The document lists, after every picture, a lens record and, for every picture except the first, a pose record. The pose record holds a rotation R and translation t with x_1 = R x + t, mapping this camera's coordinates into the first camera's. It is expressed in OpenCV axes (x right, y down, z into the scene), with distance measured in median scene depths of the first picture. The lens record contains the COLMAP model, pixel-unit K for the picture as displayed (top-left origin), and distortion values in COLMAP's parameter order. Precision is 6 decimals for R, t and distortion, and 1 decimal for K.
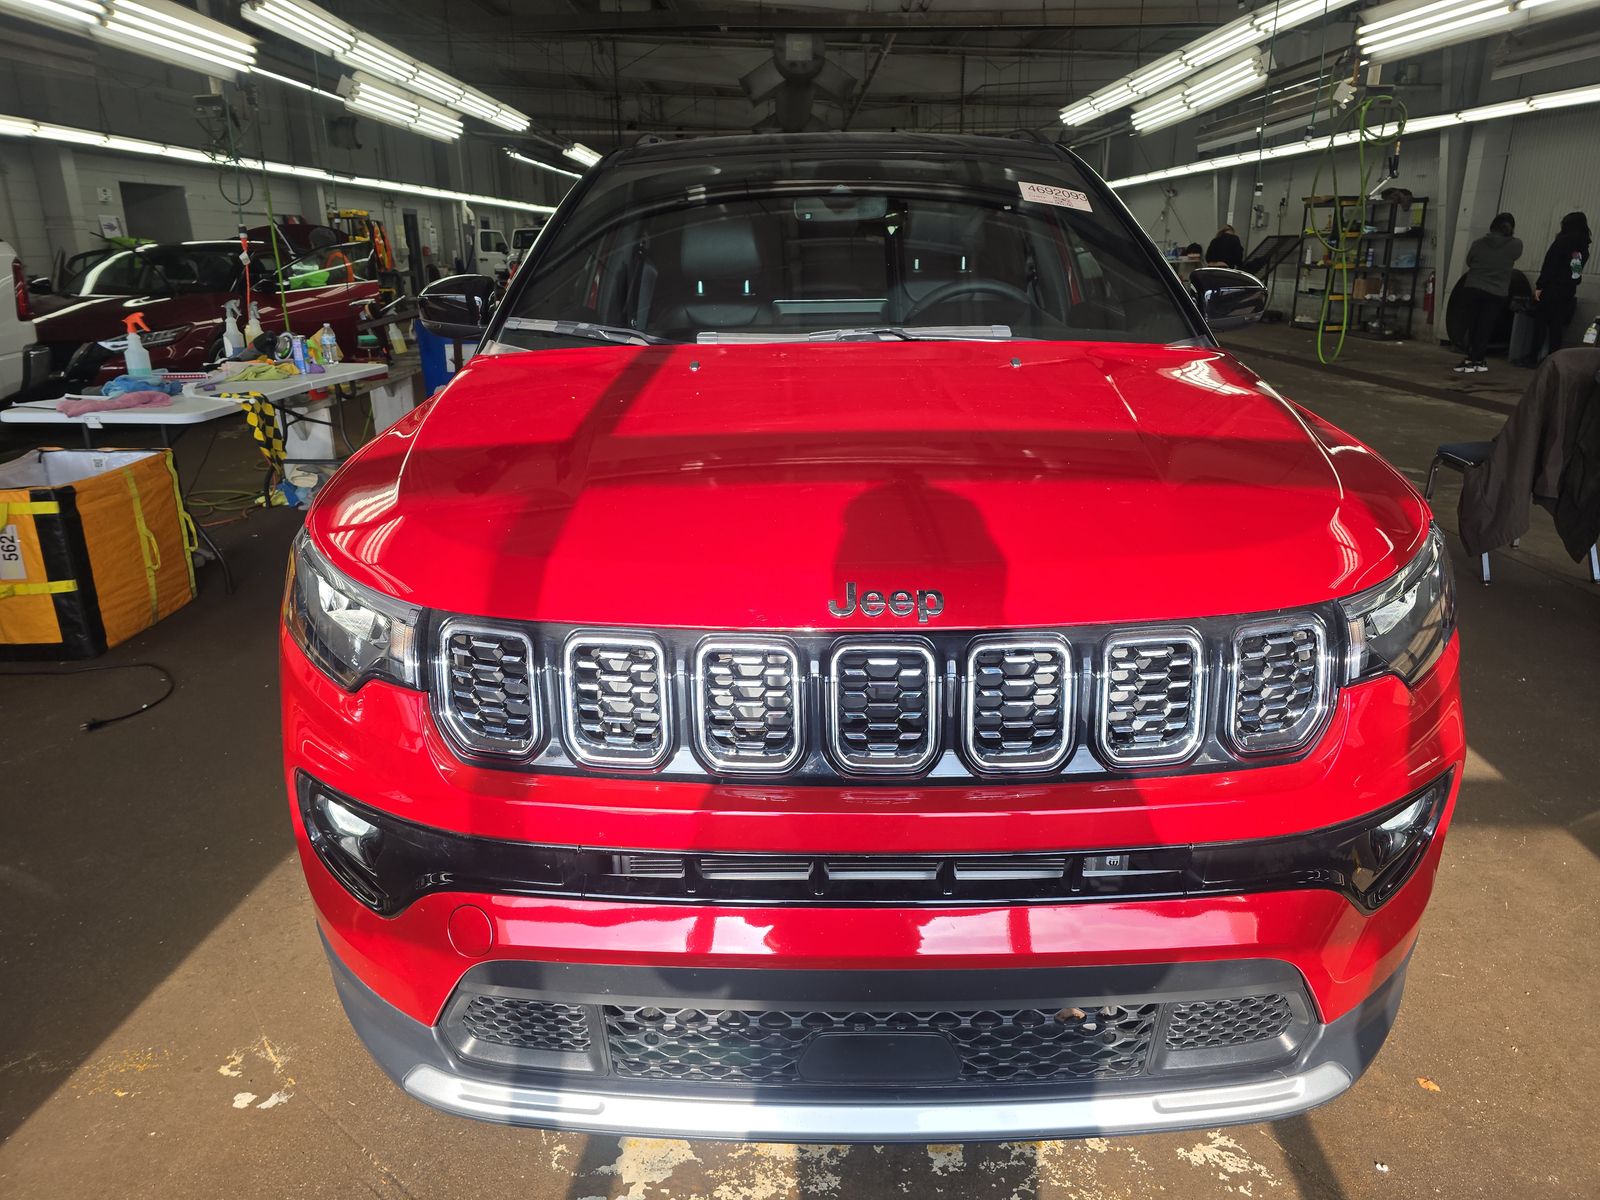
lens RADIAL K [[1035.0, 0, 800.0], [0, 1035.0, 600.0], [0, 0, 1]] dist [0.077028, -0.050587]
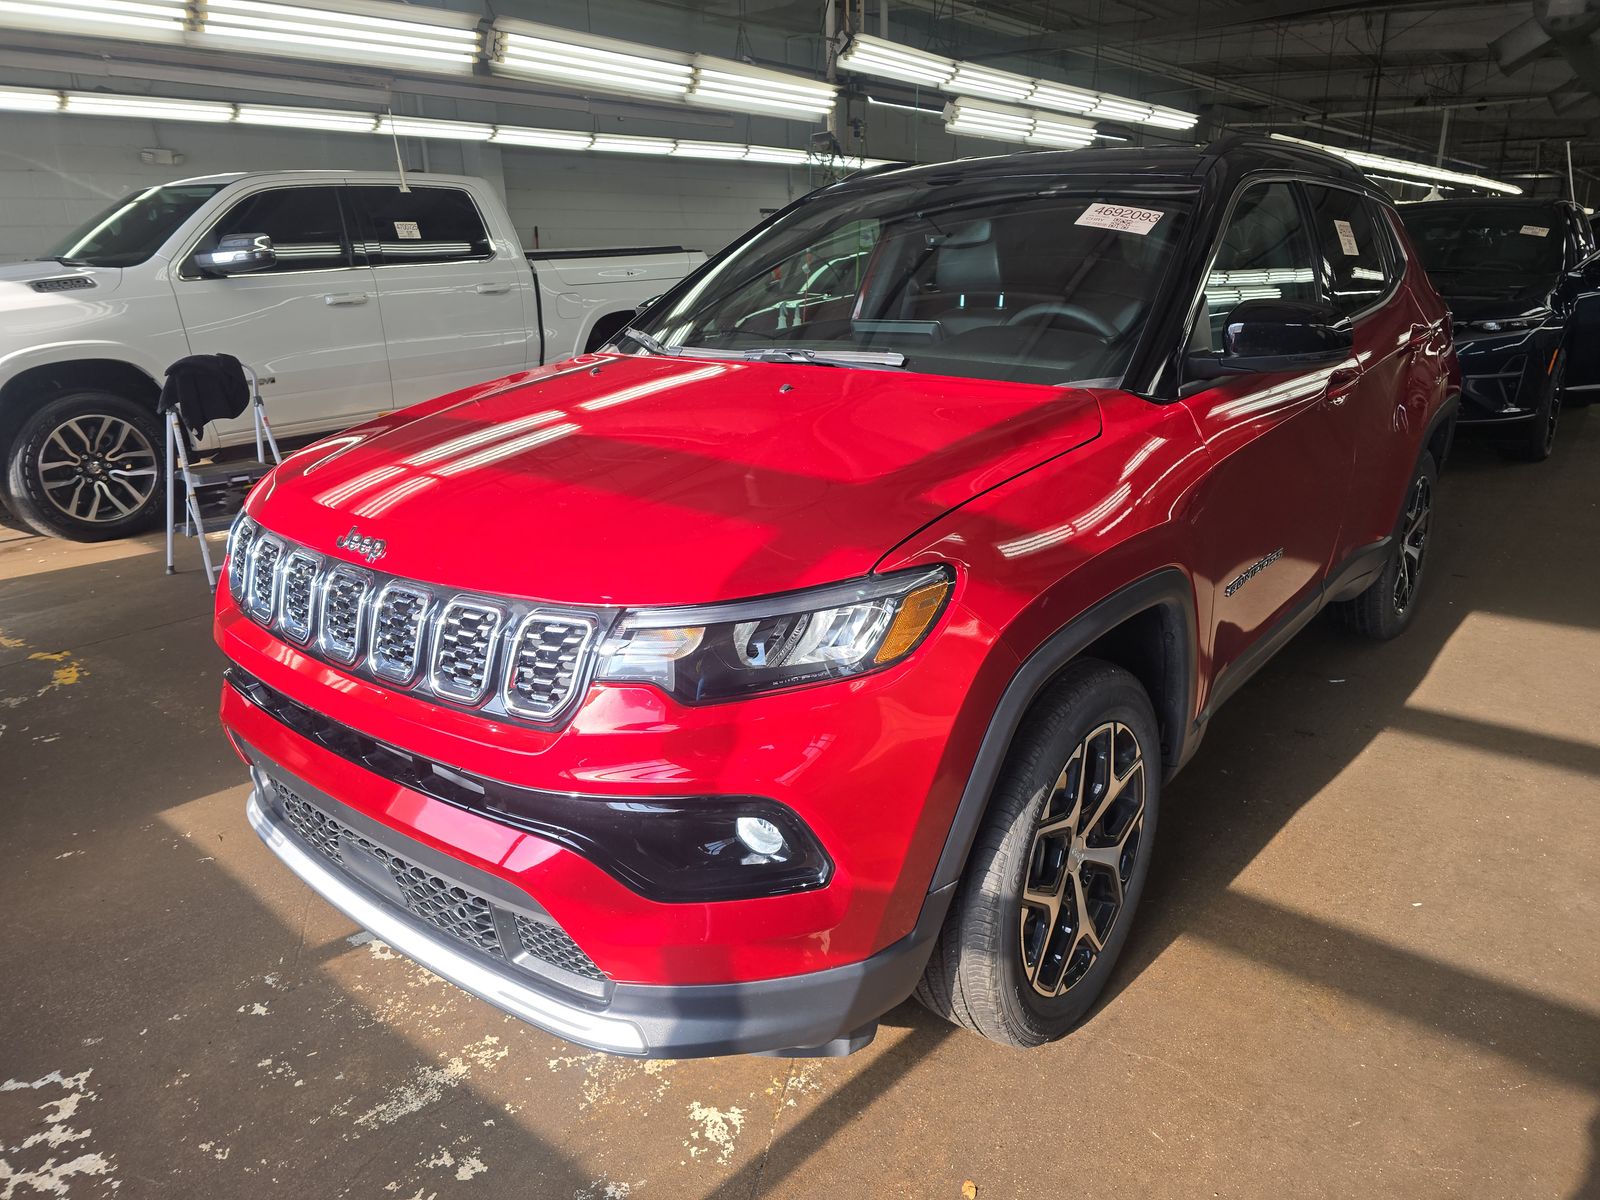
lens RADIAL K [[1071.3, 0, 816.0], [0, 1071.3, 573.7], [0, 0, 1]] dist [0.088267, -0.078928]
pose [[0.784548, 0.175695, -0.594656, 0.195443], [-0.192070, 0.980708, 0.036353, -0.019404], [0.589571, 0.085694, 0.803158, 0.034781]]
